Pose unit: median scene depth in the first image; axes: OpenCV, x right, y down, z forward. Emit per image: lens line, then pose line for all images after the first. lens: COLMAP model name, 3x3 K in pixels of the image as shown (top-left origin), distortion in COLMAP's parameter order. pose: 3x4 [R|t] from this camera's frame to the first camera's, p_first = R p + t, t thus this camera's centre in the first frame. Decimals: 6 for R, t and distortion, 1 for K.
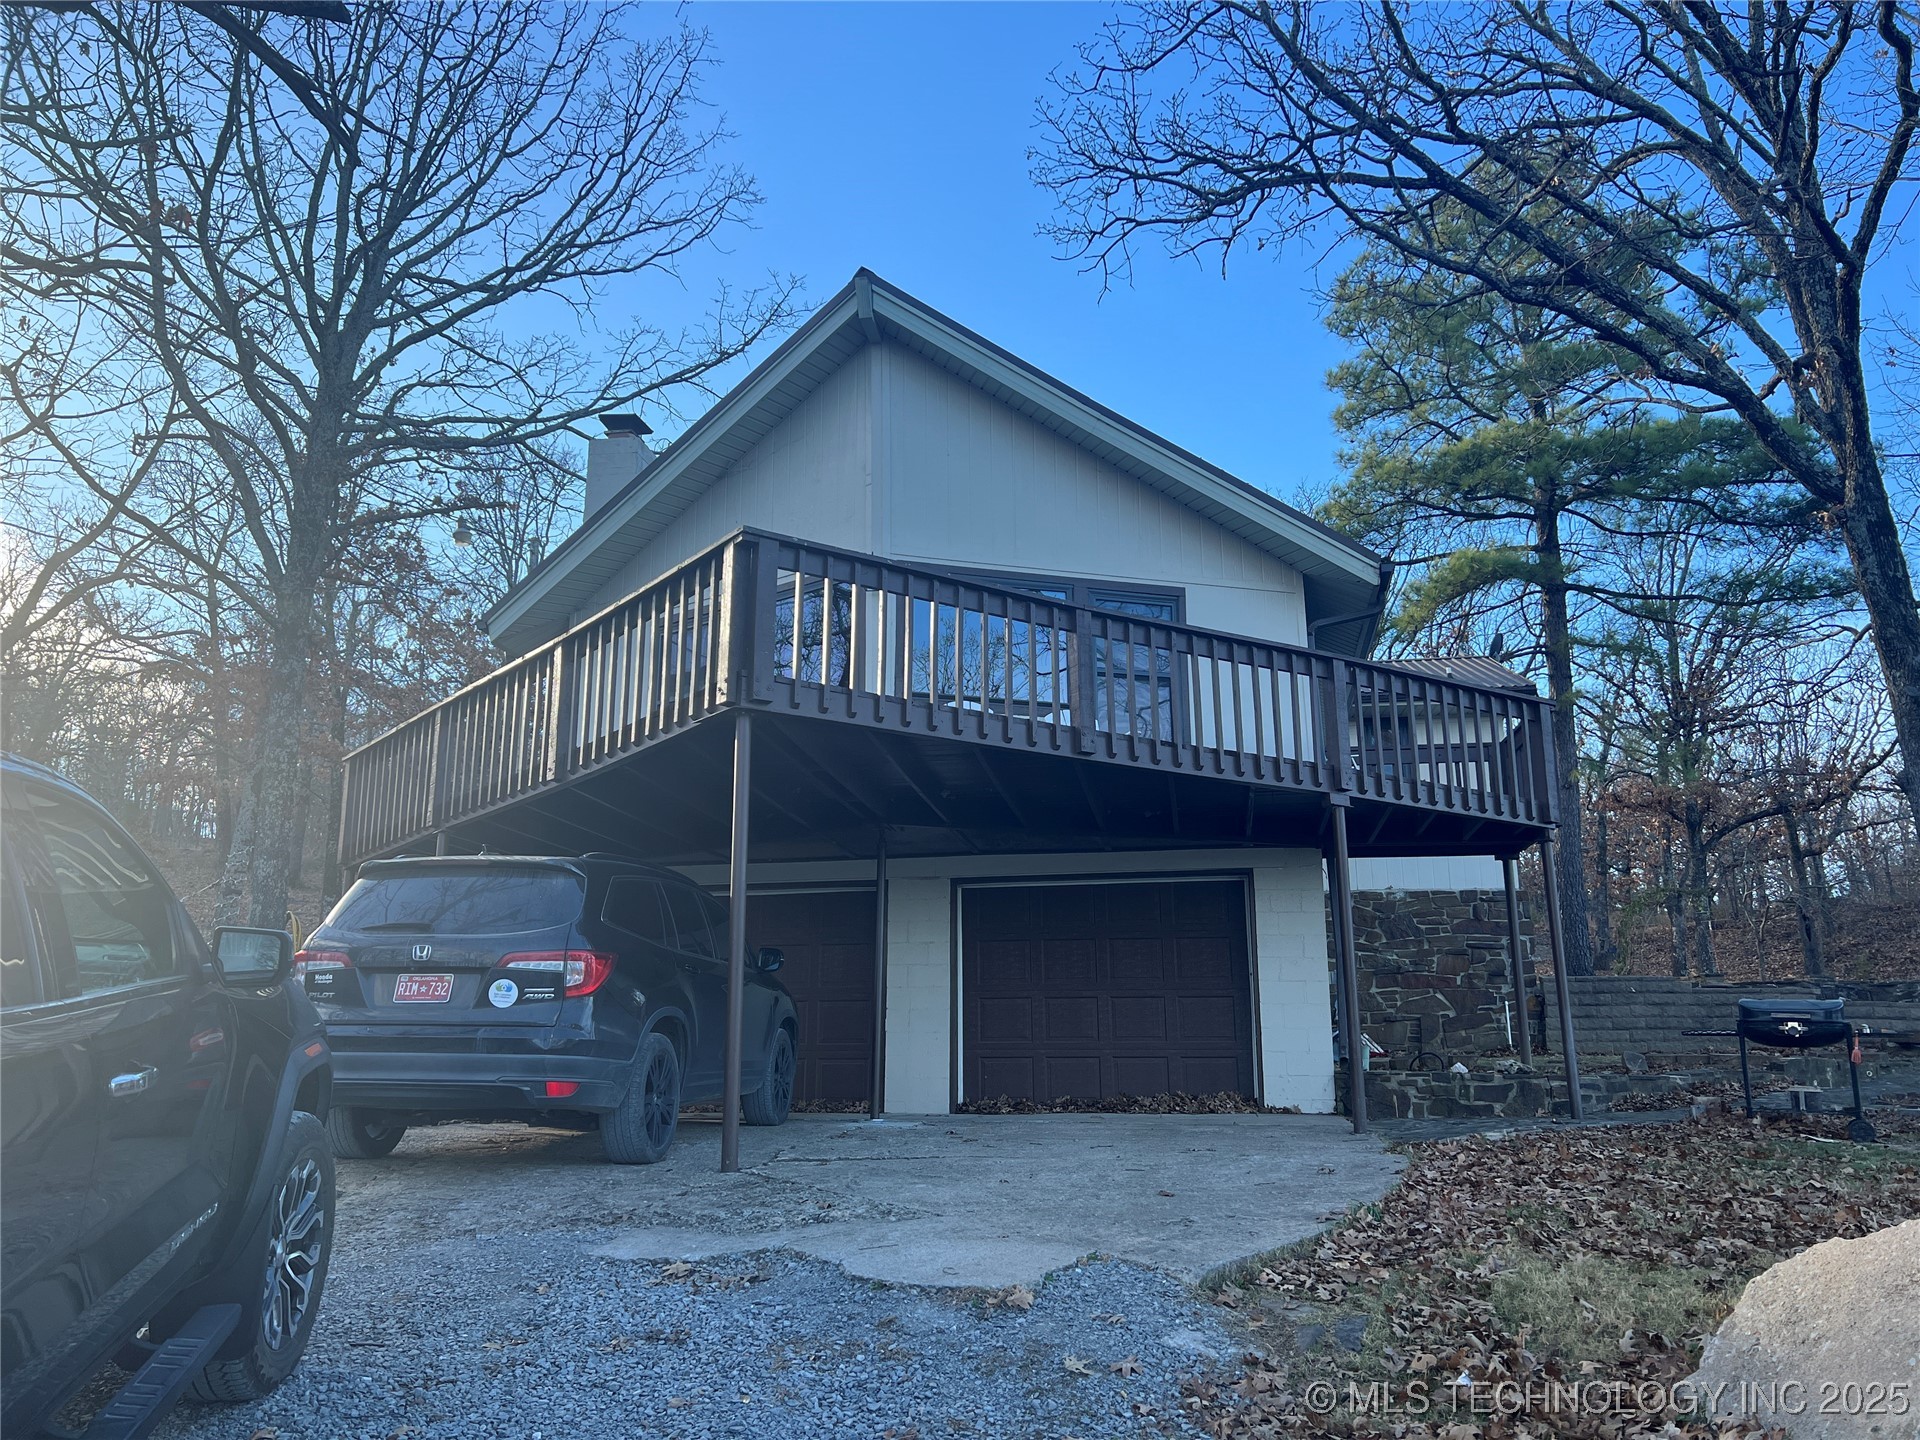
lens RADIAL K [[1410.6, 0, 961.6], [0, 1410.6, 714.3], [0, 0, 1]] dist [0.045666, -0.052176]
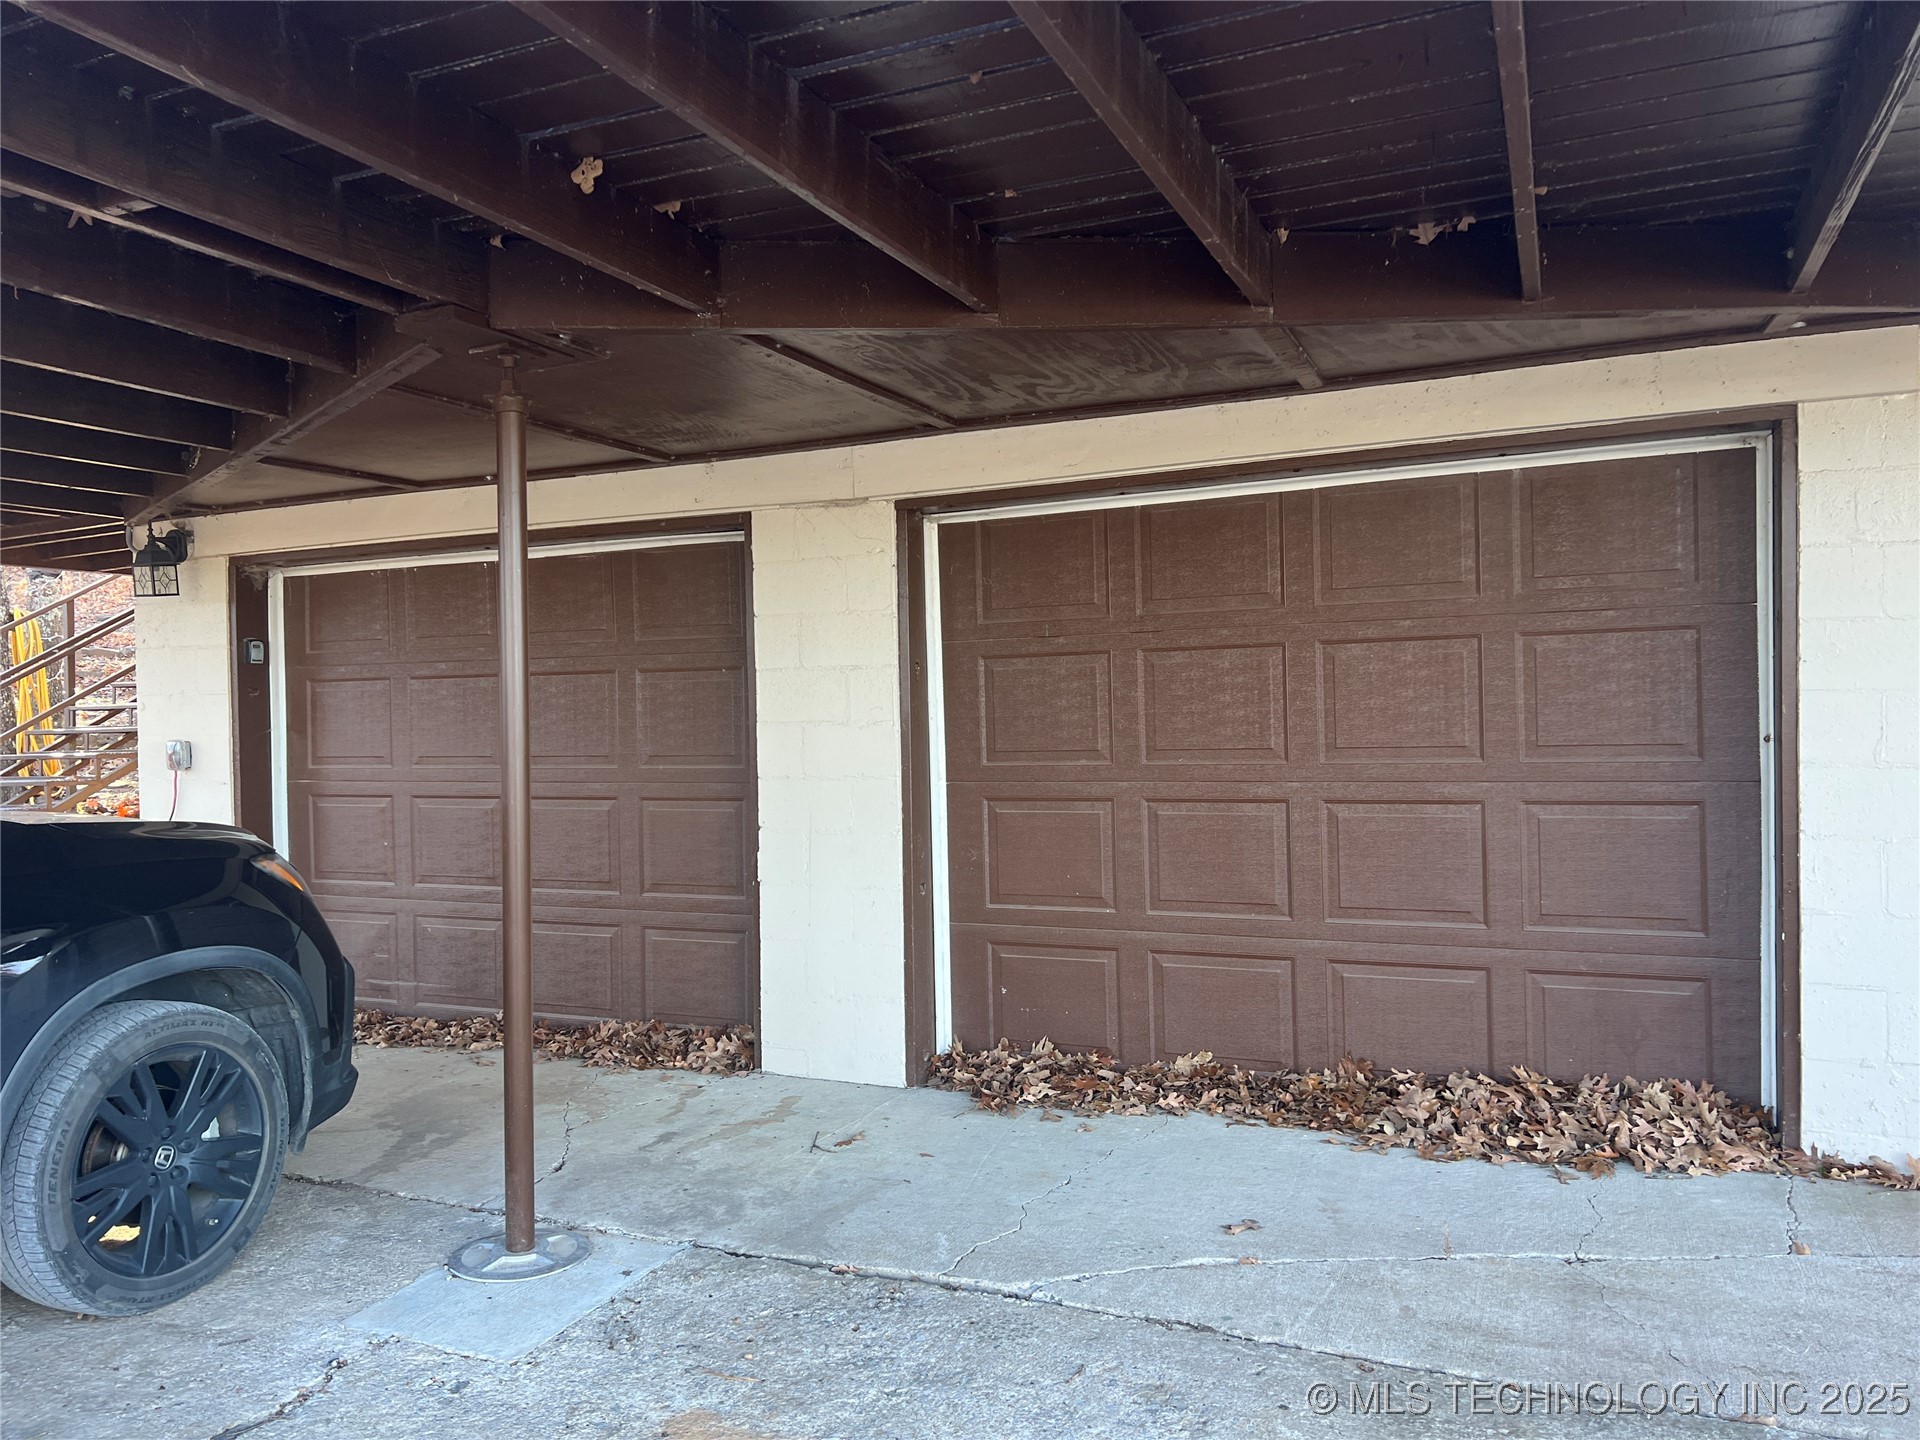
lens RADIAL K [[1410.6, 0, 961.6], [0, 1410.6, 714.3], [0, 0, 1]] dist [0.045666, -0.052176]
pose [[0.971975, -0.018125, -0.234382, 0.101495], [0.078354, 0.964991, 0.250307, 0.081664], [0.221640, -0.261657, 0.939367, 0.651568]]
